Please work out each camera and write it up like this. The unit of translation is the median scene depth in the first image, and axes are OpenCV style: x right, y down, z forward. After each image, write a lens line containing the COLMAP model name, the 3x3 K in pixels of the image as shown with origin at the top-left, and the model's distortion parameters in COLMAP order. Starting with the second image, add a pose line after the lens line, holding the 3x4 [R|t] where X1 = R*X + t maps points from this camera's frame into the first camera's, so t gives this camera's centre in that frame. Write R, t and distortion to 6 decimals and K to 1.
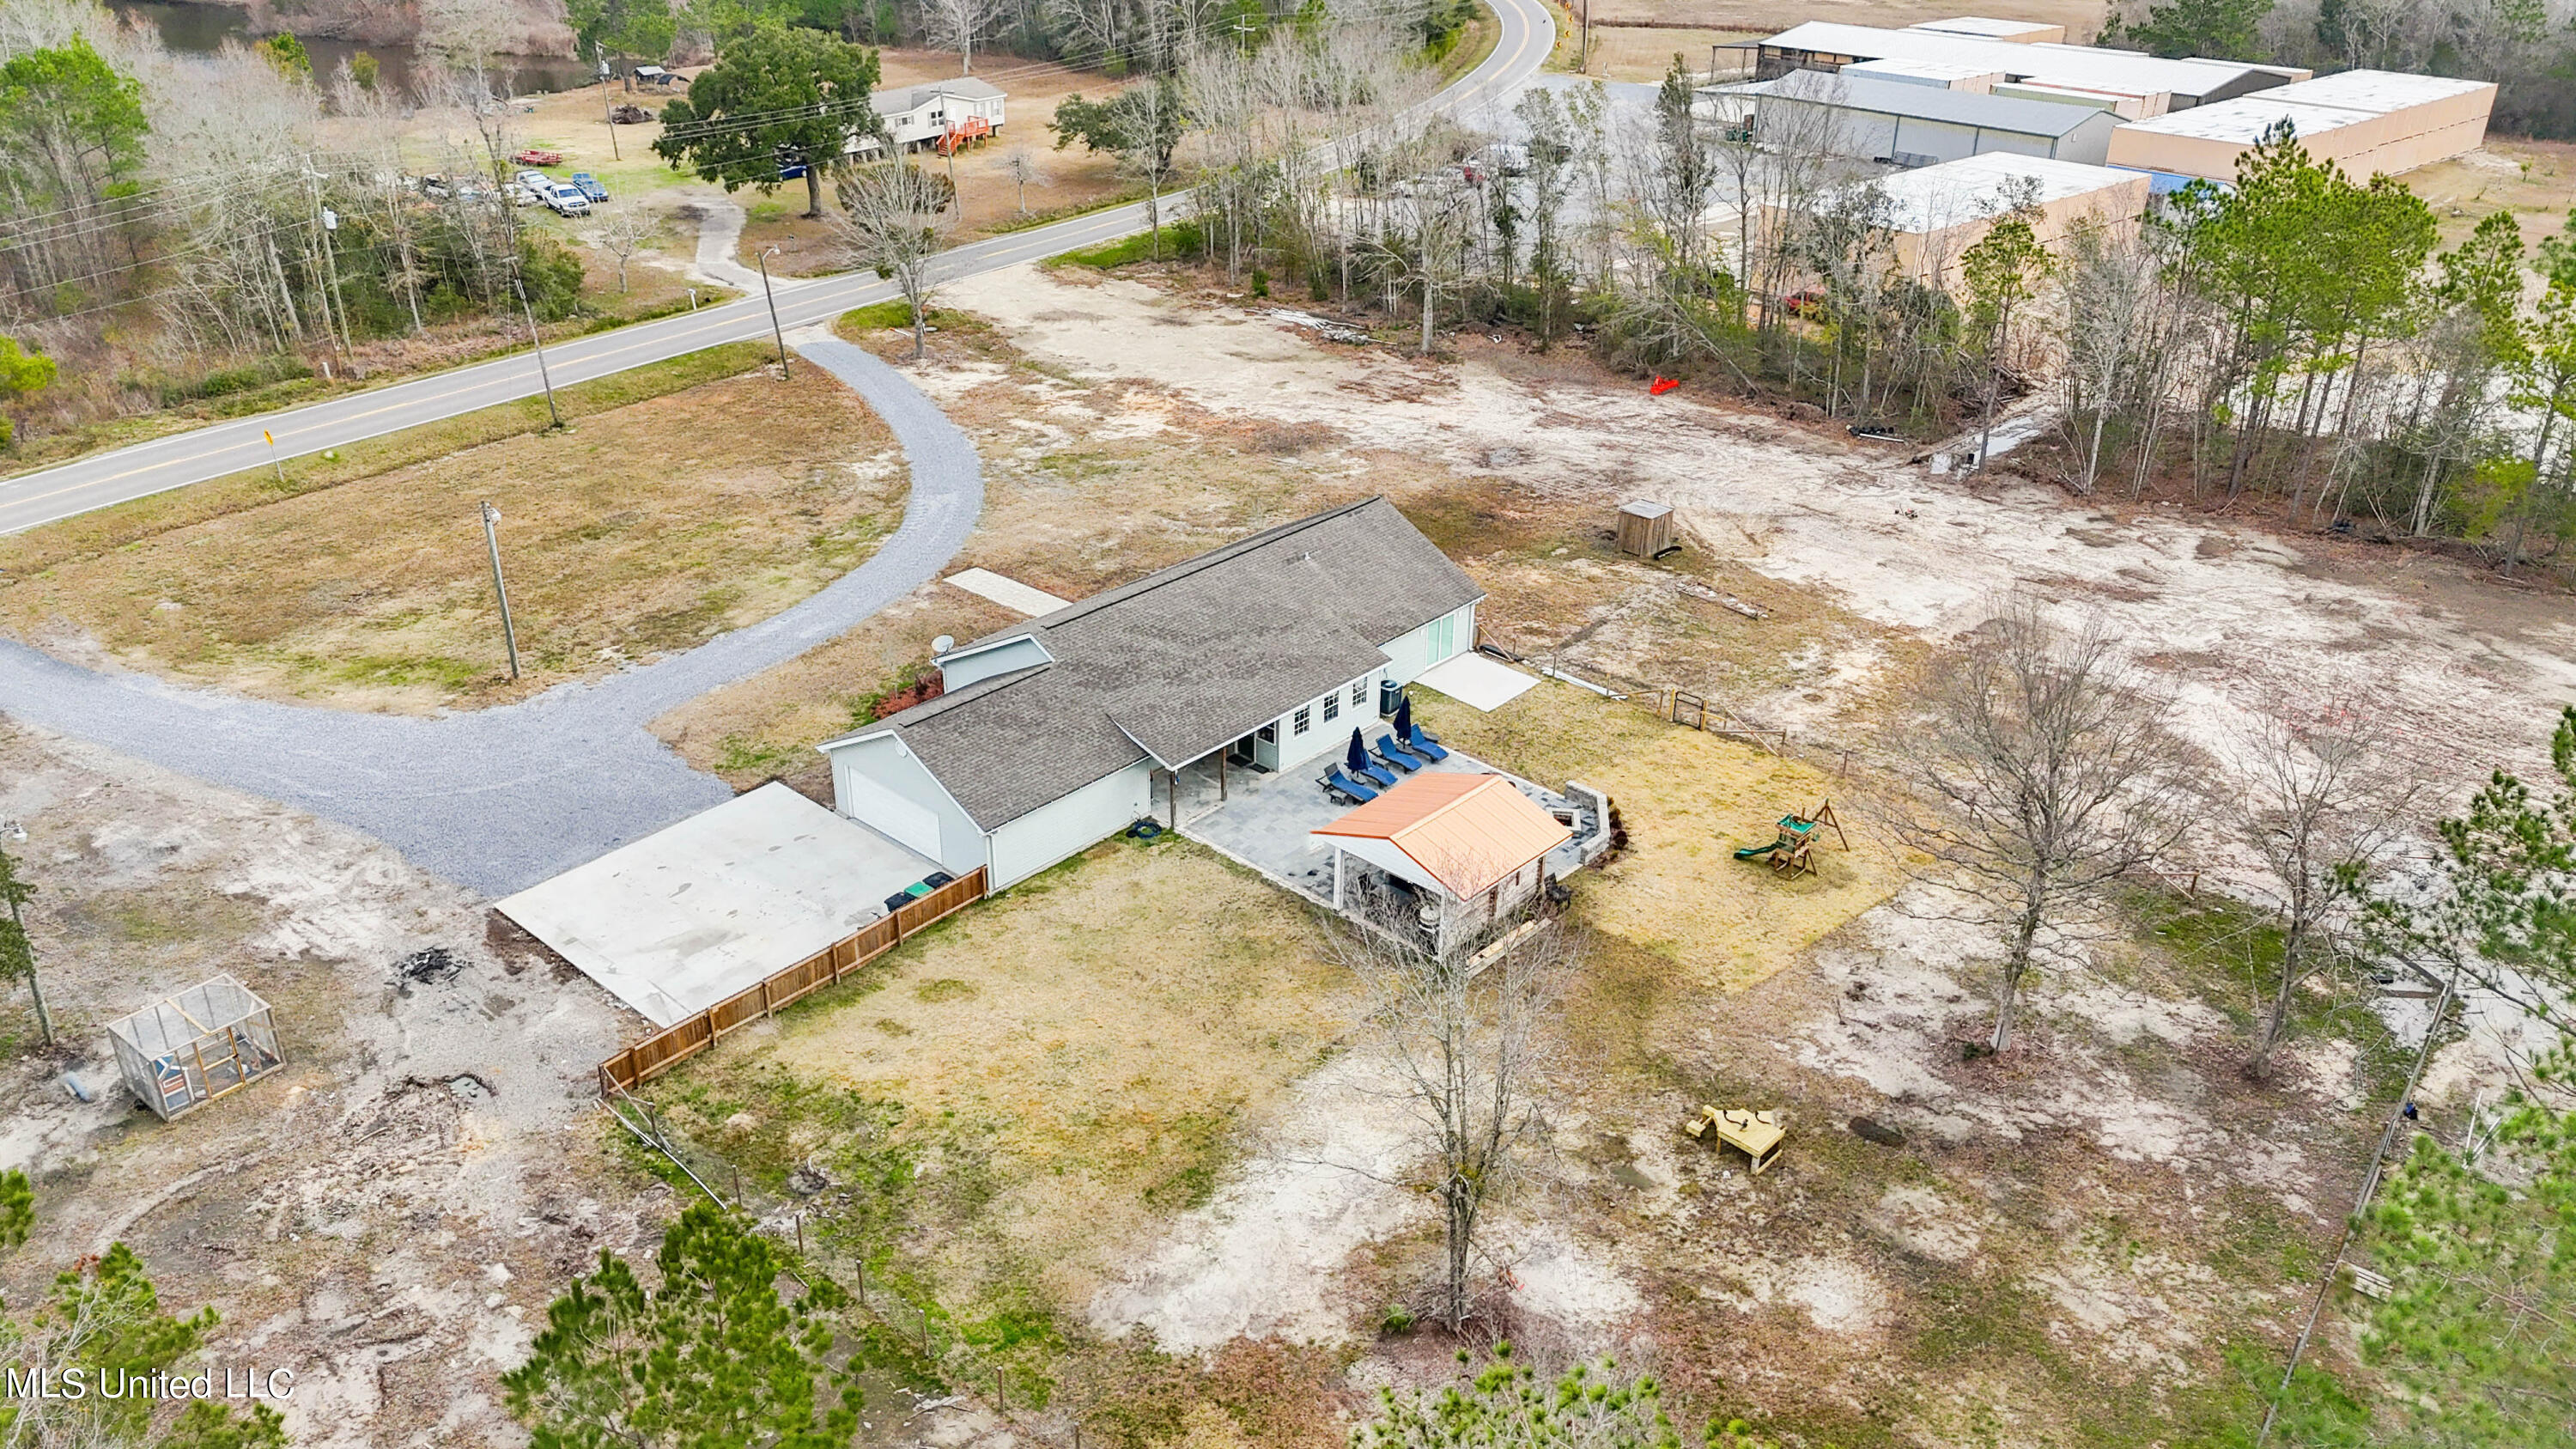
lens RADIAL K [[1883.9, 0, 1284.3], [0, 1883.9, 722.0], [0, 0, 1]] dist [0.078426, -0.072412]
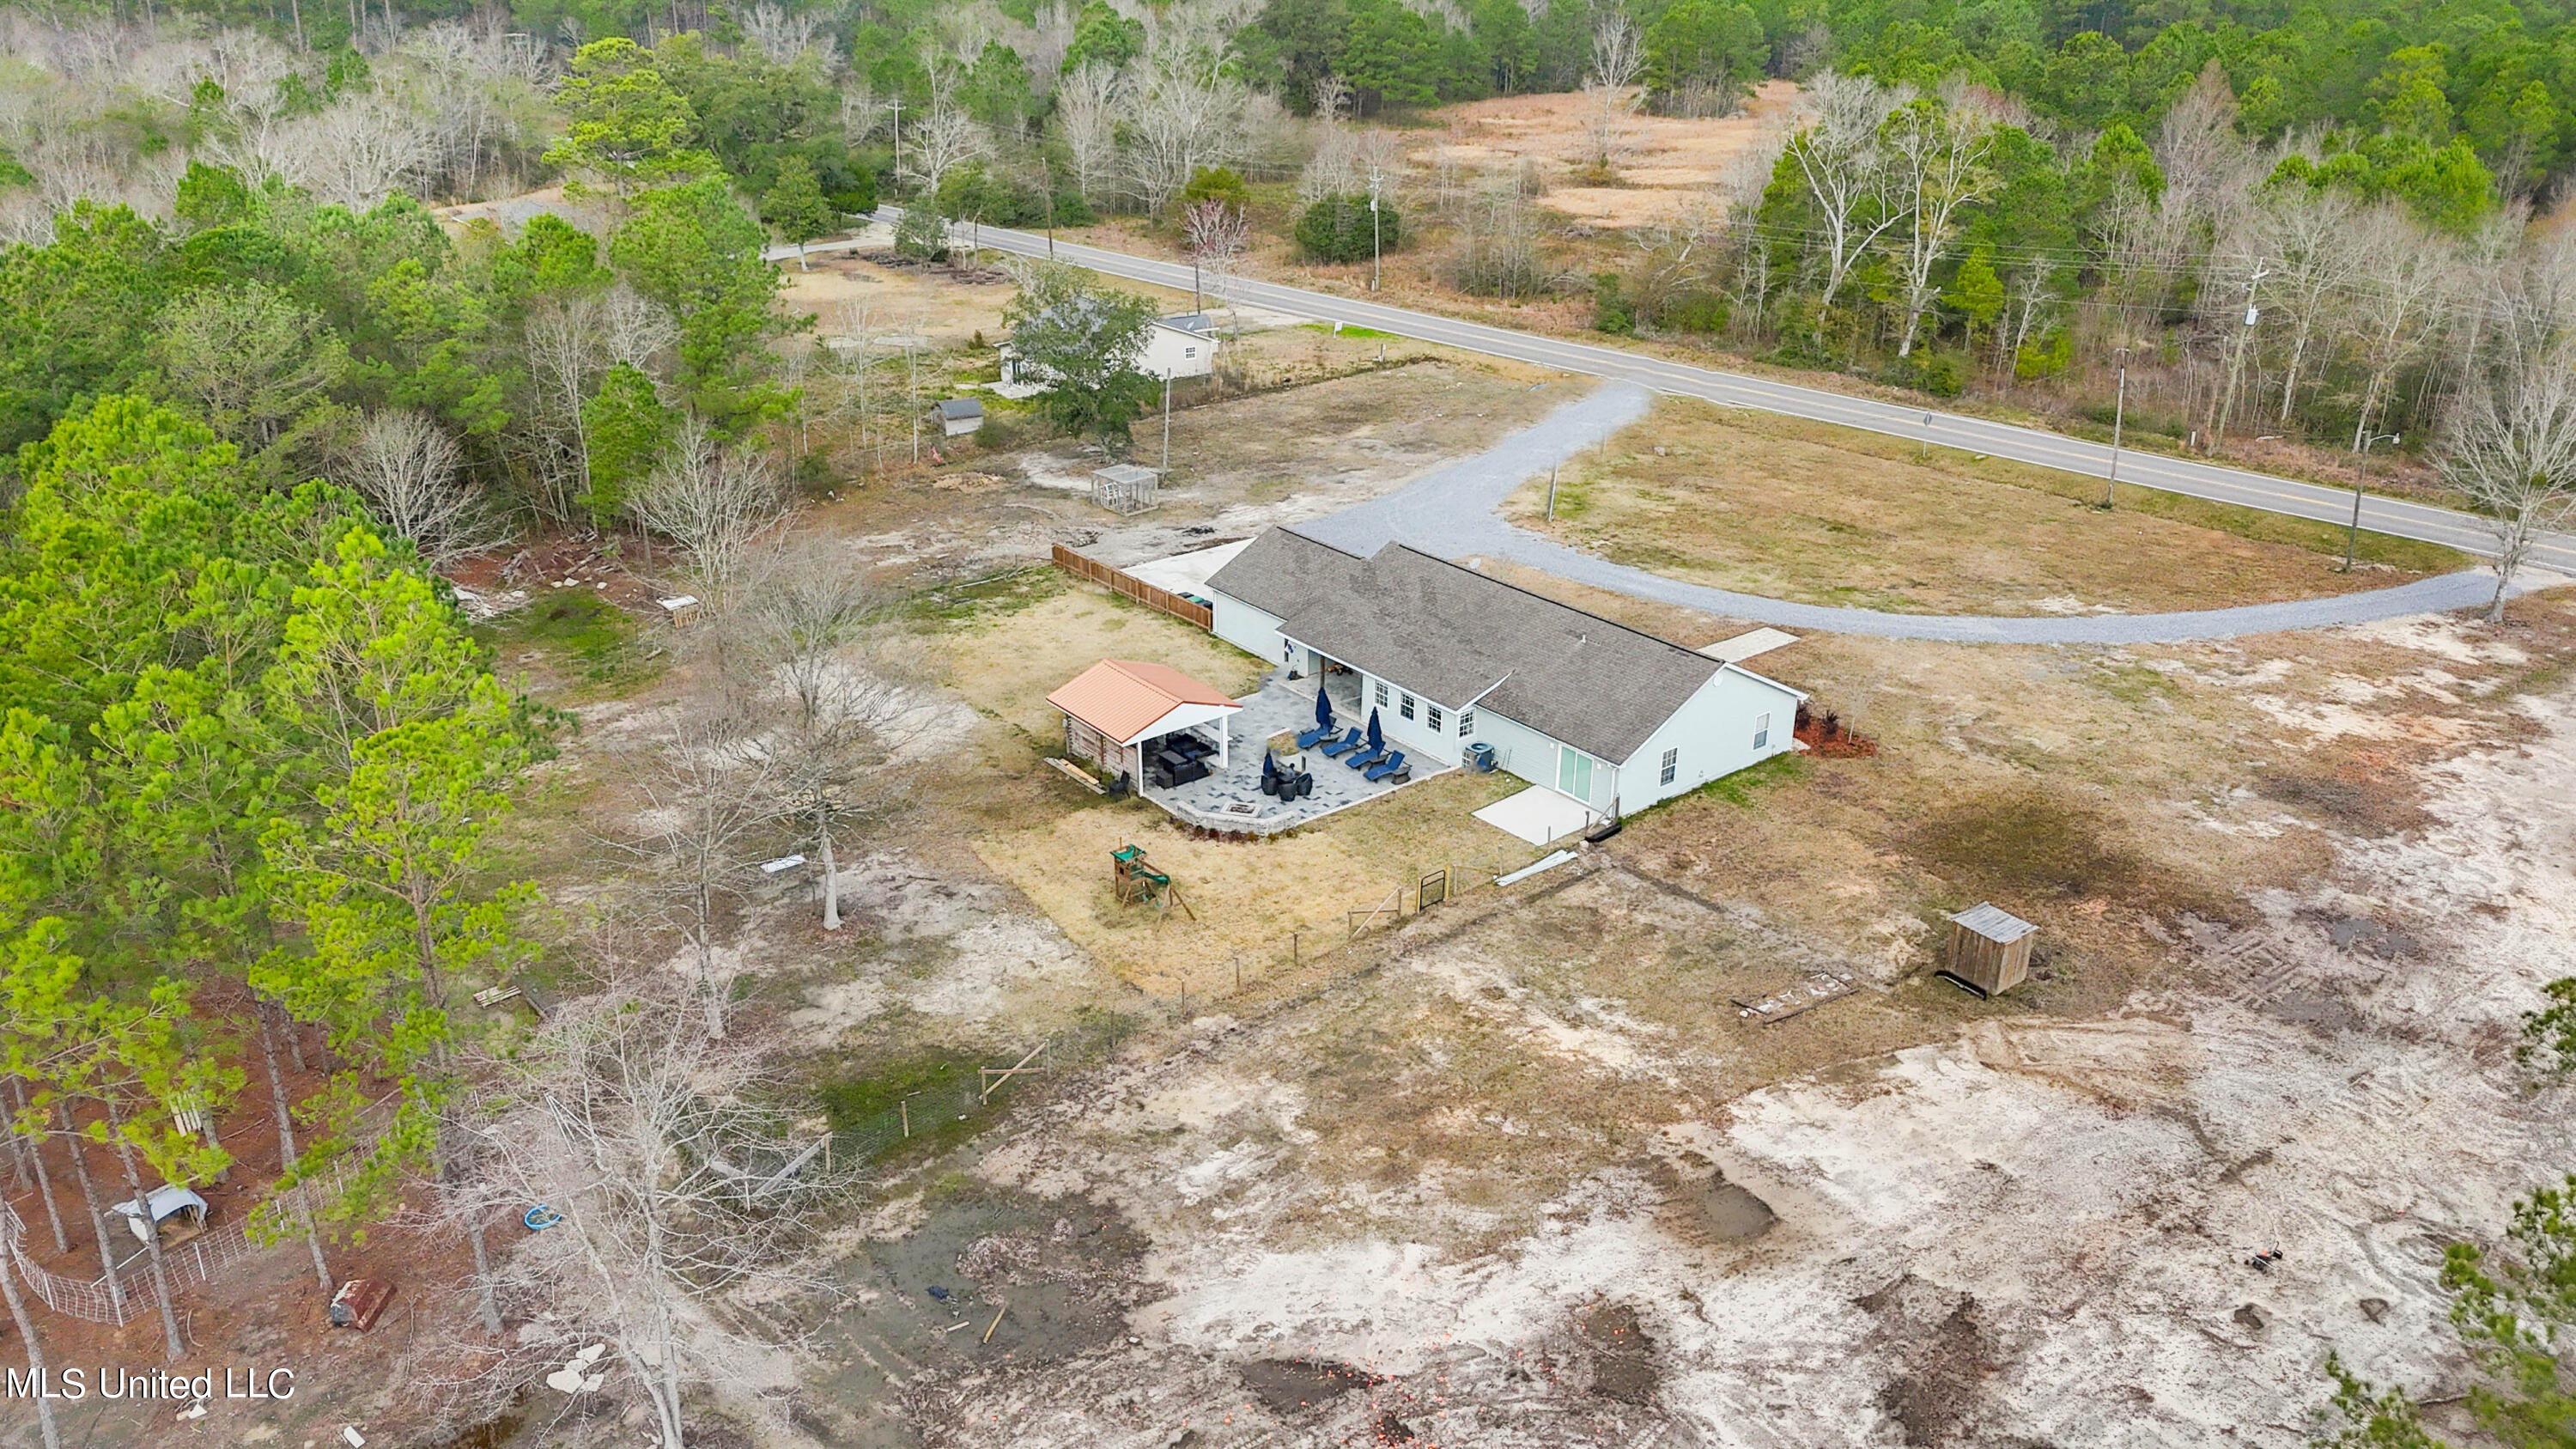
lens RADIAL K [[1883.9, 0, 1290.7], [0, 1883.9, 729.3], [0, 0, 1]] dist [0.078426, -0.072412]
pose [[-0.158688, 0.385629, -0.908905, 0.921439], [-0.453642, 0.789169, 0.414030, -0.373416], [0.876942, 0.478019, 0.049706, 0.762653]]
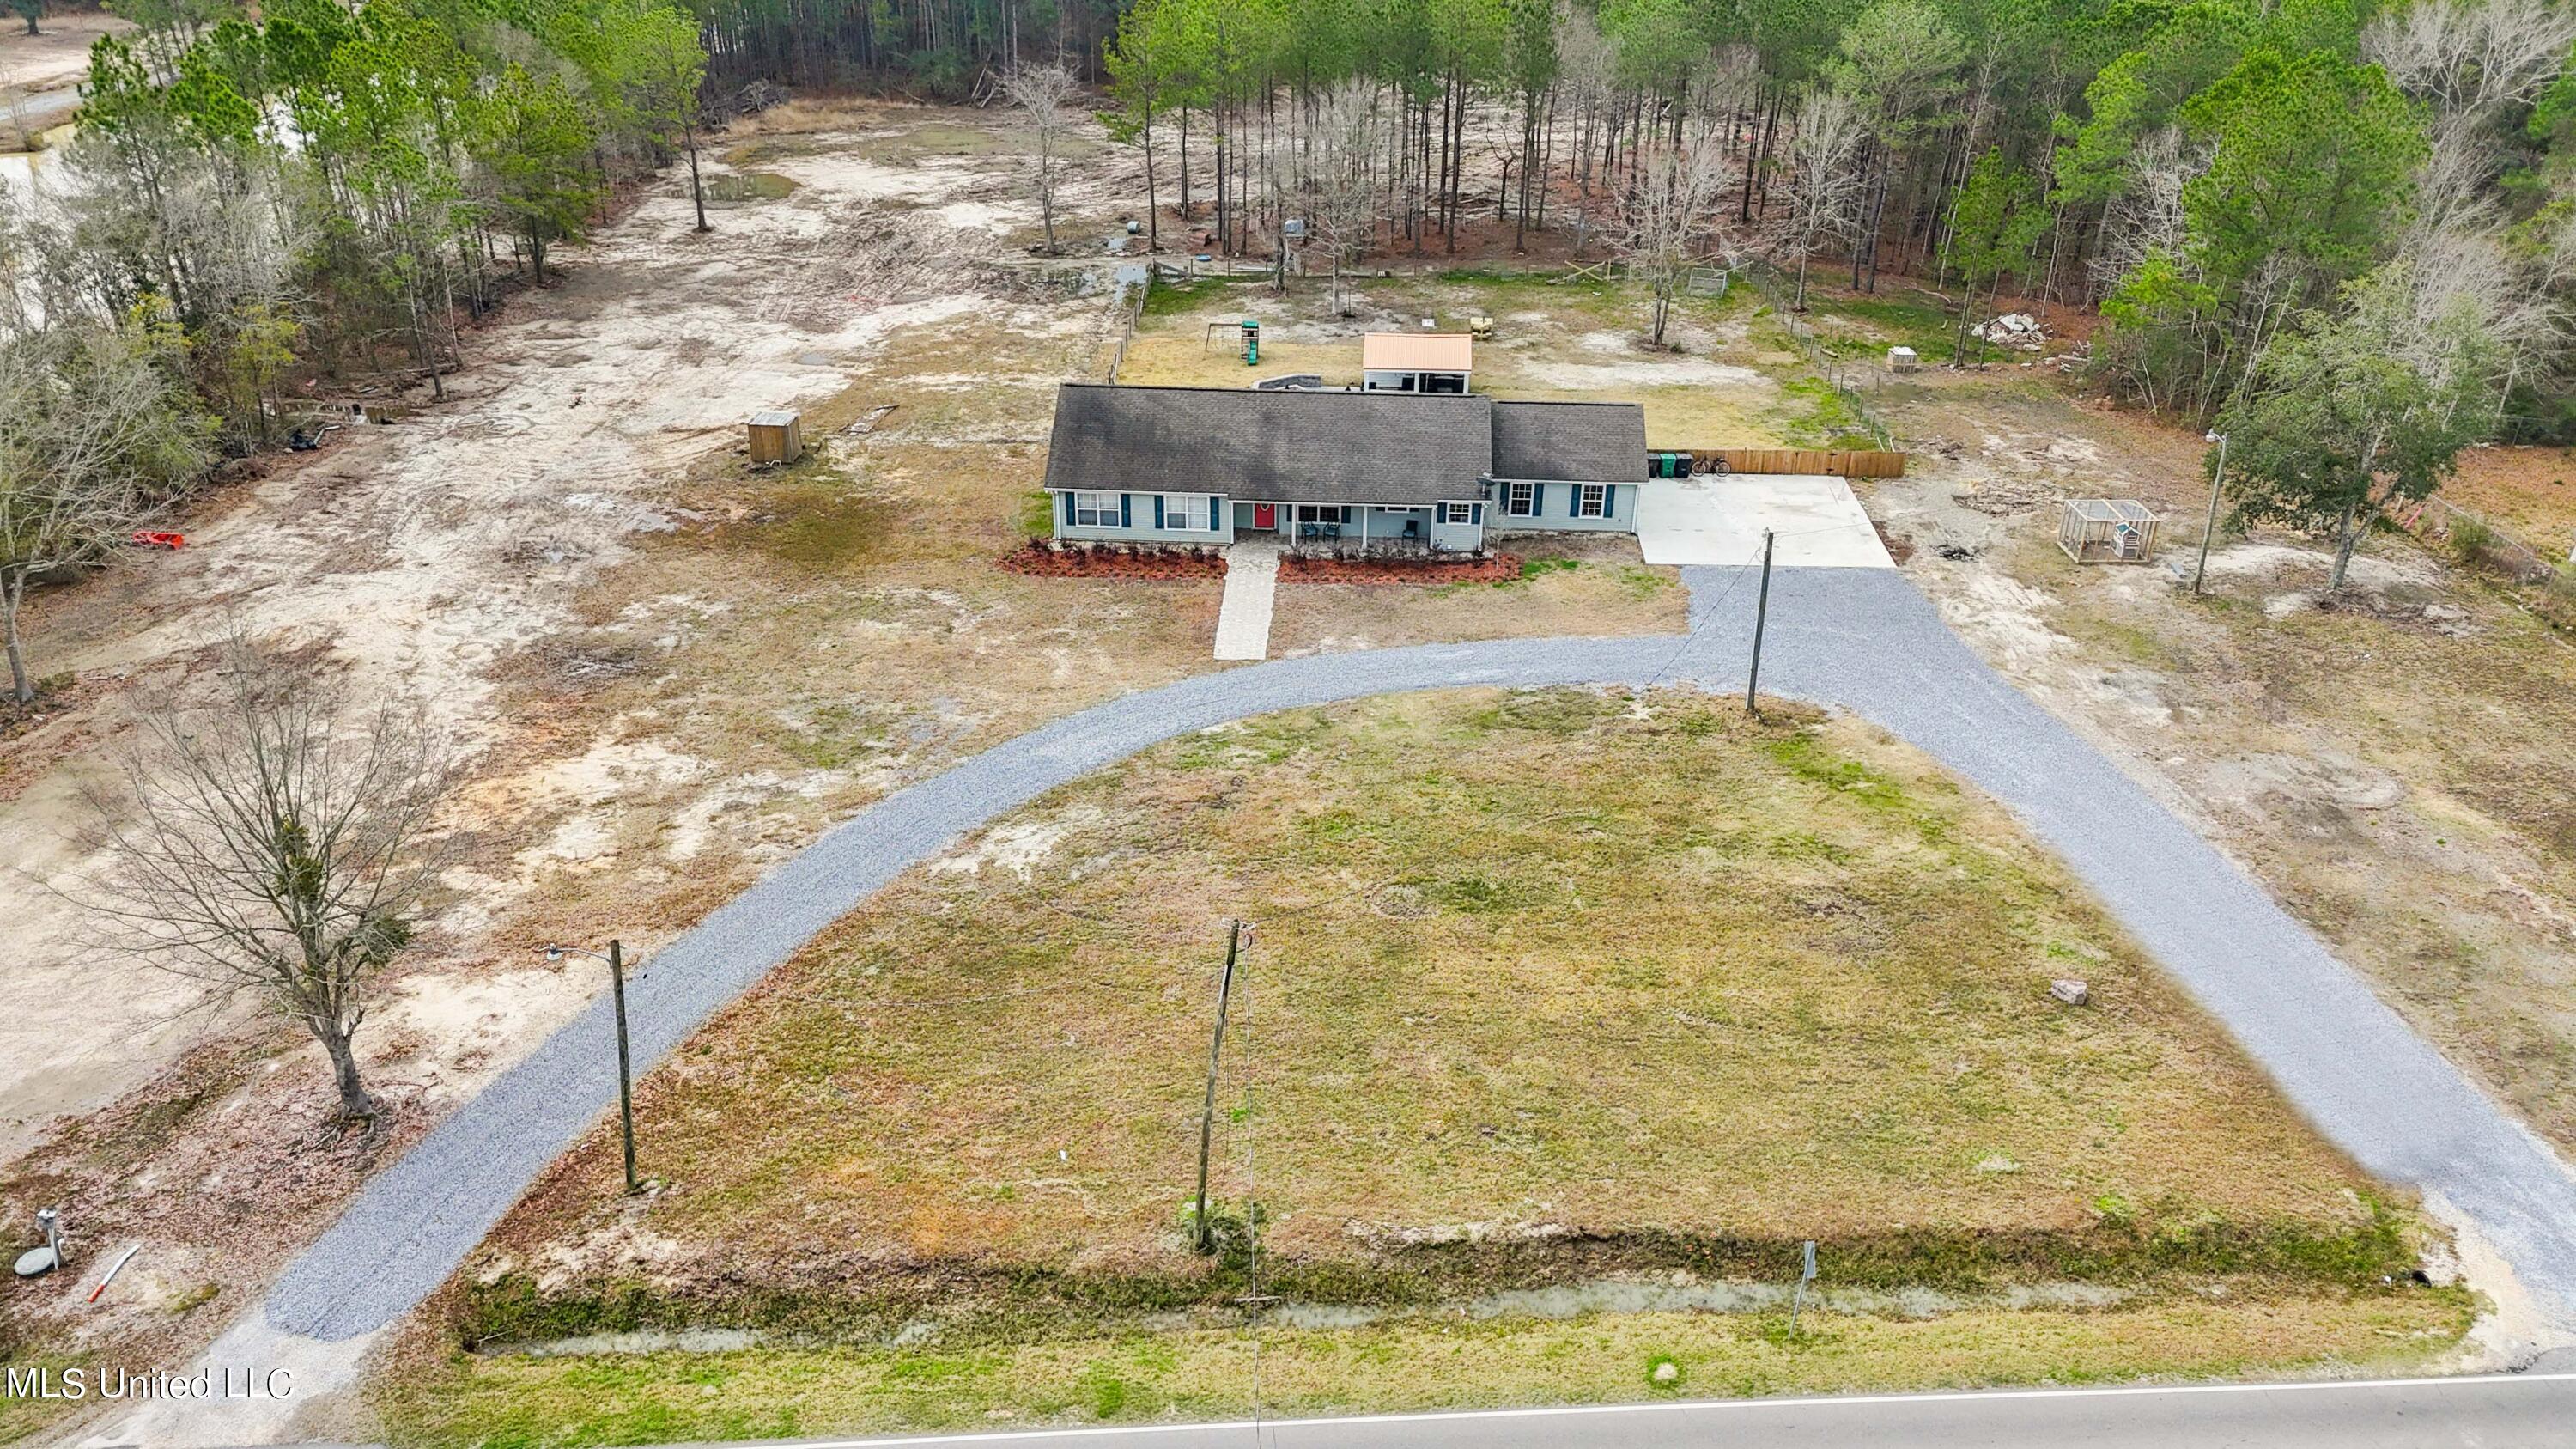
lens RADIAL K [[1883.9, 0, 1297.1], [0, 1883.9, 726.9], [0, 0, 1]] dist [0.078426, -0.072412]
pose [[-0.630649, -0.379013, 0.677223, -0.823663], [0.332692, 0.656348, 0.677143, -0.664197], [-0.701140, 0.652346, -0.287831, 1.312970]]
